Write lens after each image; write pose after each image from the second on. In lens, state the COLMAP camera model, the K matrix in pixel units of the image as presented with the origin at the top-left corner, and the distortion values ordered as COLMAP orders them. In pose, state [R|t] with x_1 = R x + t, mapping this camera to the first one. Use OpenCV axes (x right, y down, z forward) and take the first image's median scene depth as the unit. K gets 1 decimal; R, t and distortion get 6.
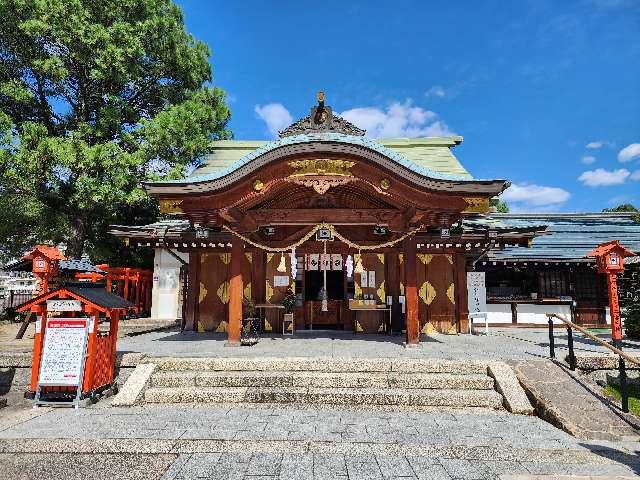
lens RADIAL K [[502.5, 0, 320.1], [0, 502.5, 227.6], [0, 0, 1]] dist [-0.000712, -0.000699]
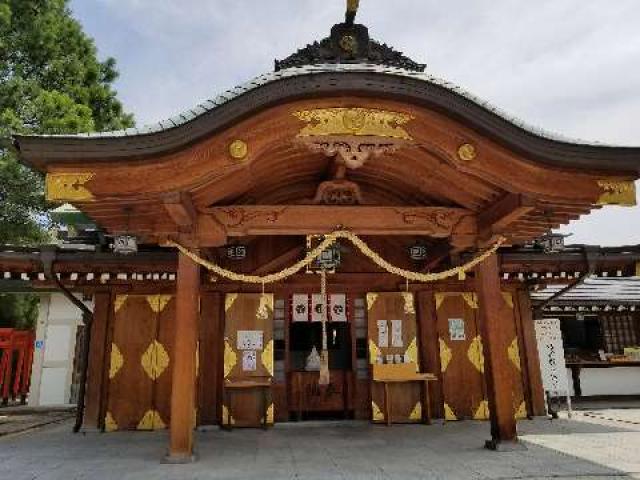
lens RADIAL K [[541.8, 0, 318.6], [0, 541.8, 197.9], [0, 0, 1]] dist [-0.039335, 0.000049]
pose [[0.992788, 0.016037, 0.118808, -0.076708], [0.002904, 0.987506, -0.157557, 0.040892], [-0.119851, 0.156766, 0.980337, 0.326029]]
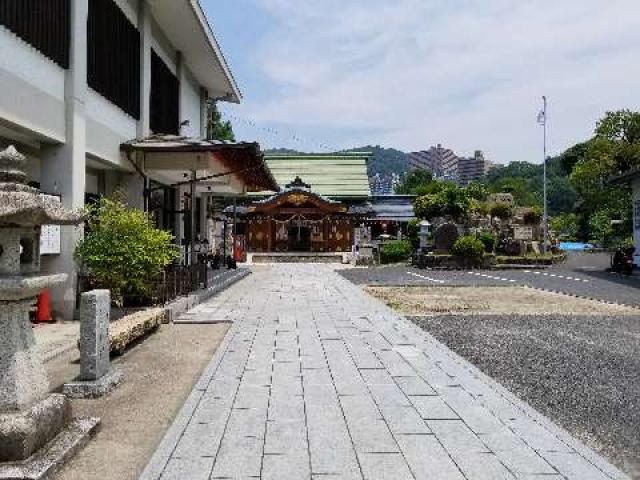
lens RADIAL K [[647.5, 0, 320.0], [0, 647.5, 240.0], [0, 0, 1]] dist [-0.051462, -0.003456]
pose [[0.999376, 0.003098, 0.035183, -0.000625], [-0.008067, 0.989837, 0.141977, -0.322557], [-0.034386, -0.142172, 0.989245, -2.308230]]
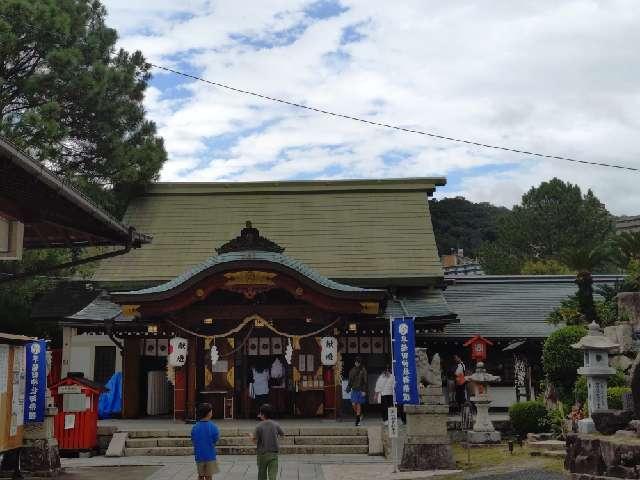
lens RADIAL K [[1052.4, 0, 320.0], [0, 1052.4, 240.0], [0, 0, 1]] dist [0.195862, 0.023048]
pose [[0.999978, -0.006346, -0.001928, 0.132576], [0.006376, 0.999848, 0.016203, -0.186430], [0.001825, -0.016215, 0.999867, -1.163845]]
